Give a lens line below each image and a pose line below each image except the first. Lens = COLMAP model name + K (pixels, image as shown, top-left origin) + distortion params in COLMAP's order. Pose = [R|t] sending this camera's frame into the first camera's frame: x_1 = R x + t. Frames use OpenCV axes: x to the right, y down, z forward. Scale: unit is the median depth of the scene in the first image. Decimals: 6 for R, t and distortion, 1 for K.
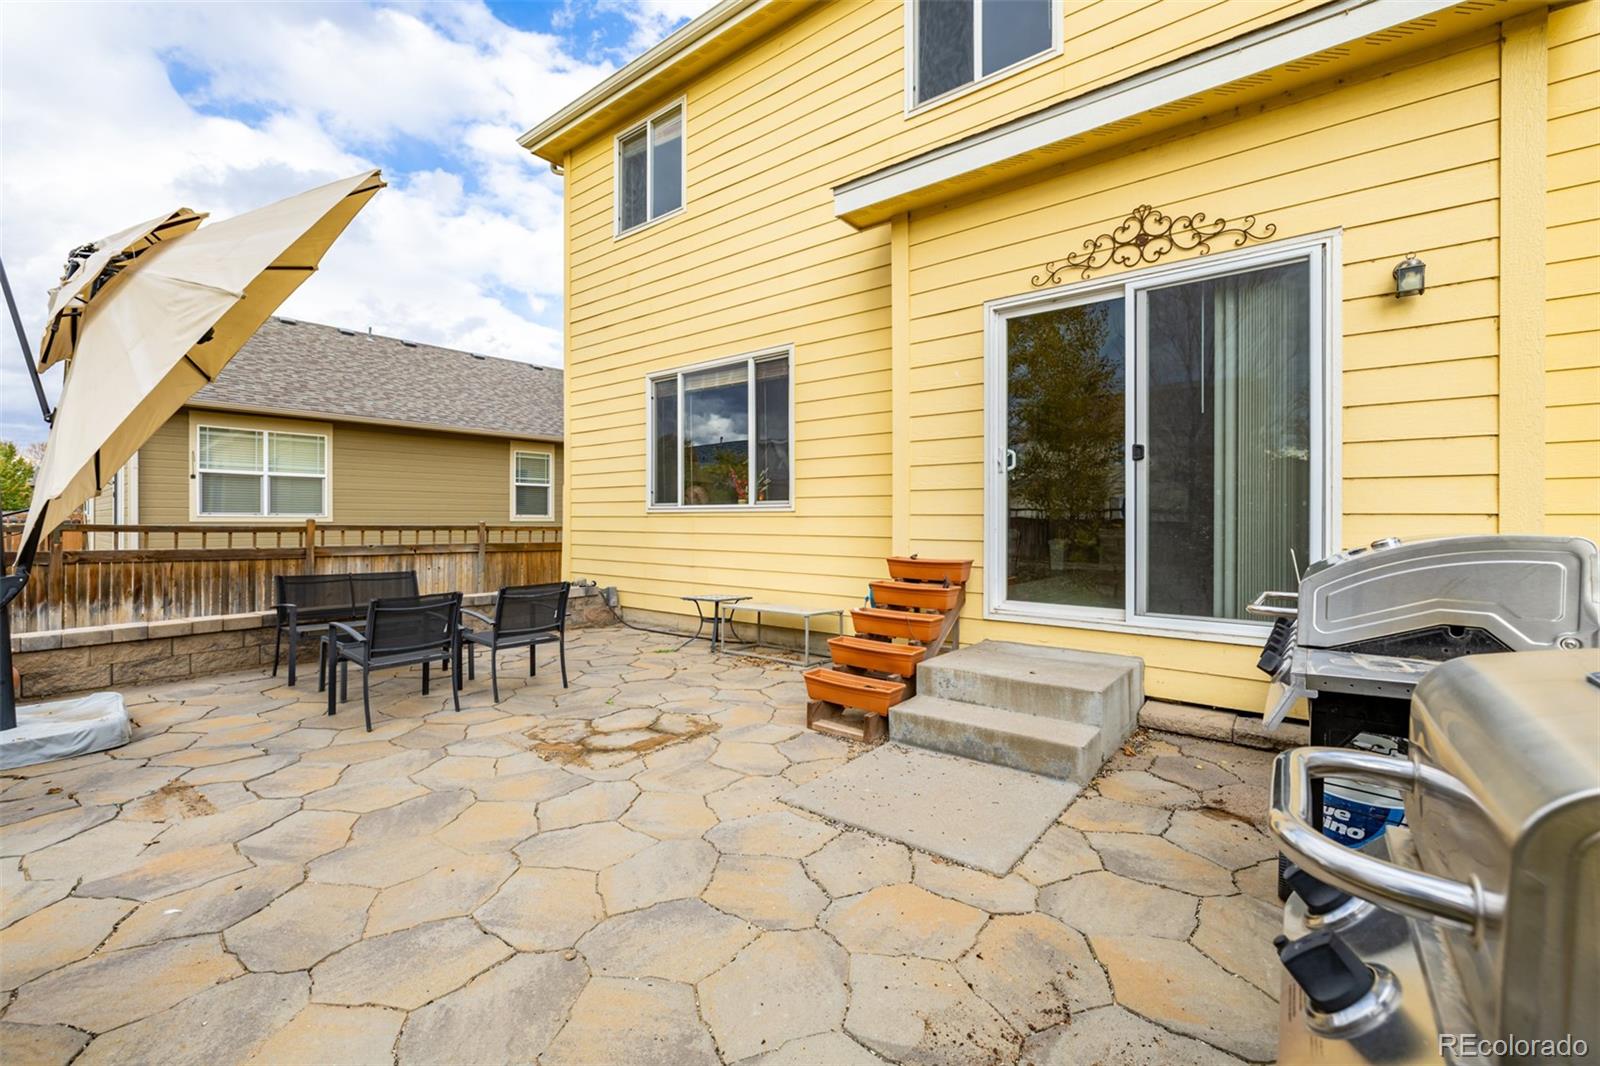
lens RADIAL K [[667.6, 0, 800.3], [0, 667.6, 526.3], [0, 0, 1]] dist [-0.002267, -0.000912]
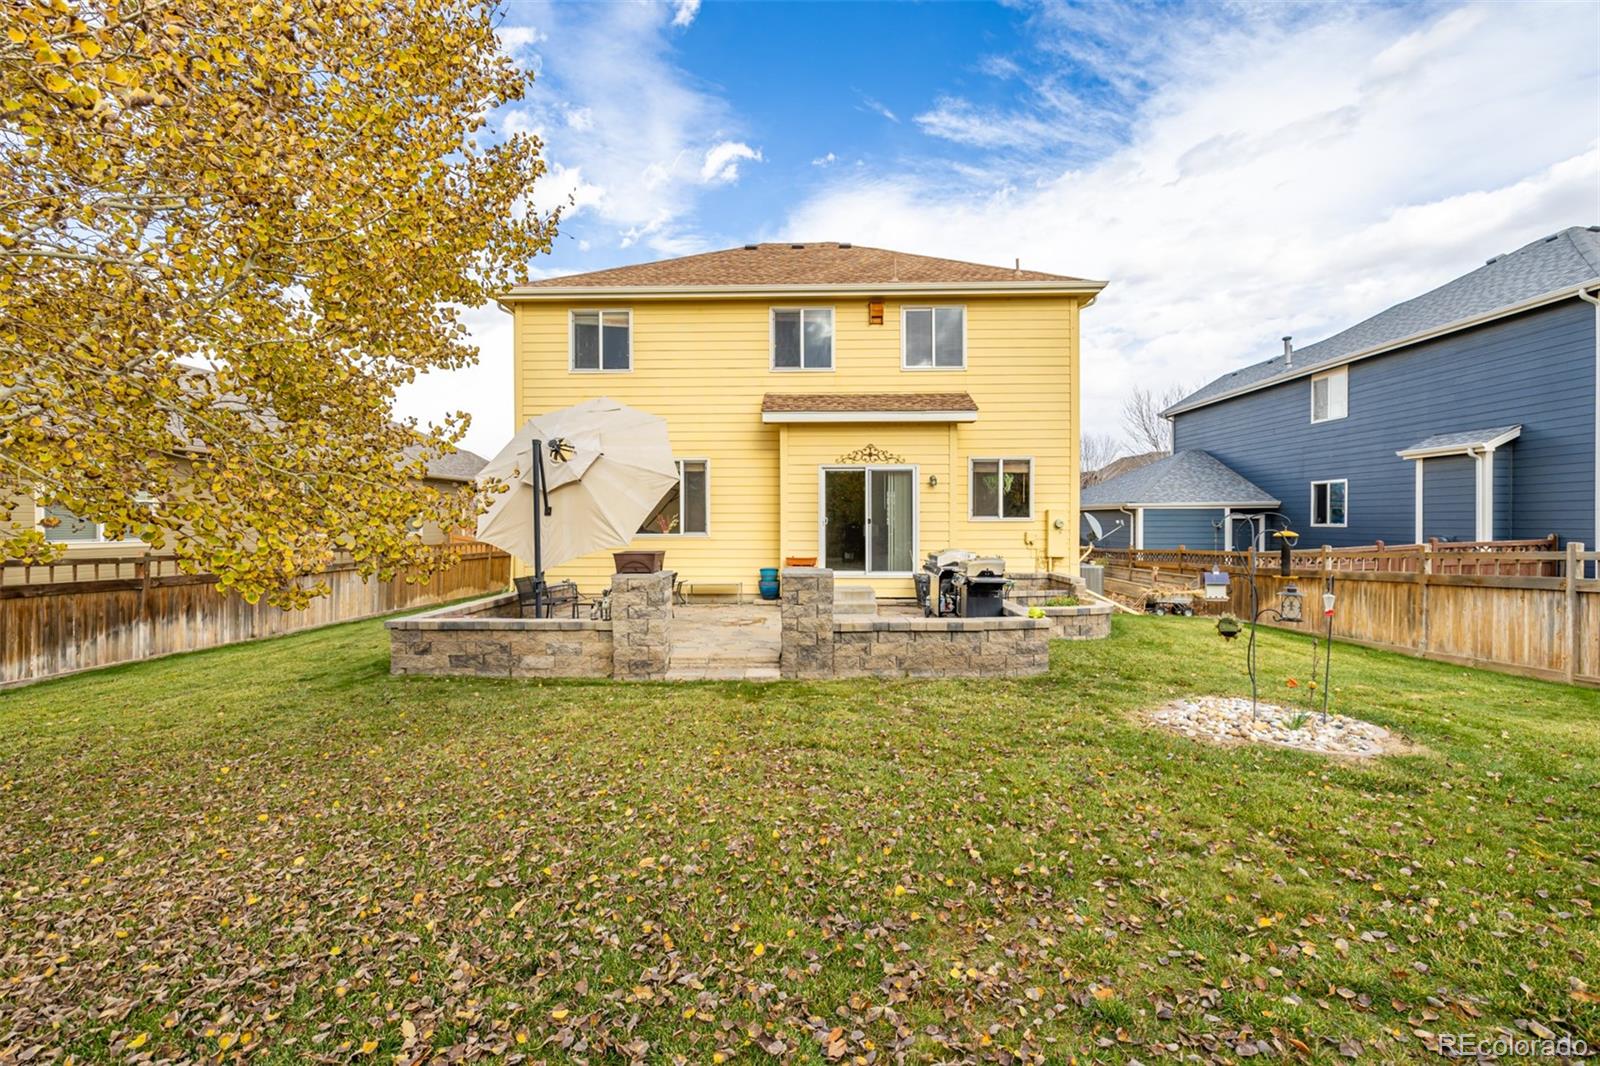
lens RADIAL K [[667.6, 0, 803.4], [0, 667.6, 532.4], [0, 0, 1]] dist [-0.002267, -0.000912]
pose [[0.809290, -0.012636, 0.587274, -0.856458], [0.009218, 0.999919, 0.008811, -0.046551], [-0.587337, -0.001717, 0.809340, -0.735761]]
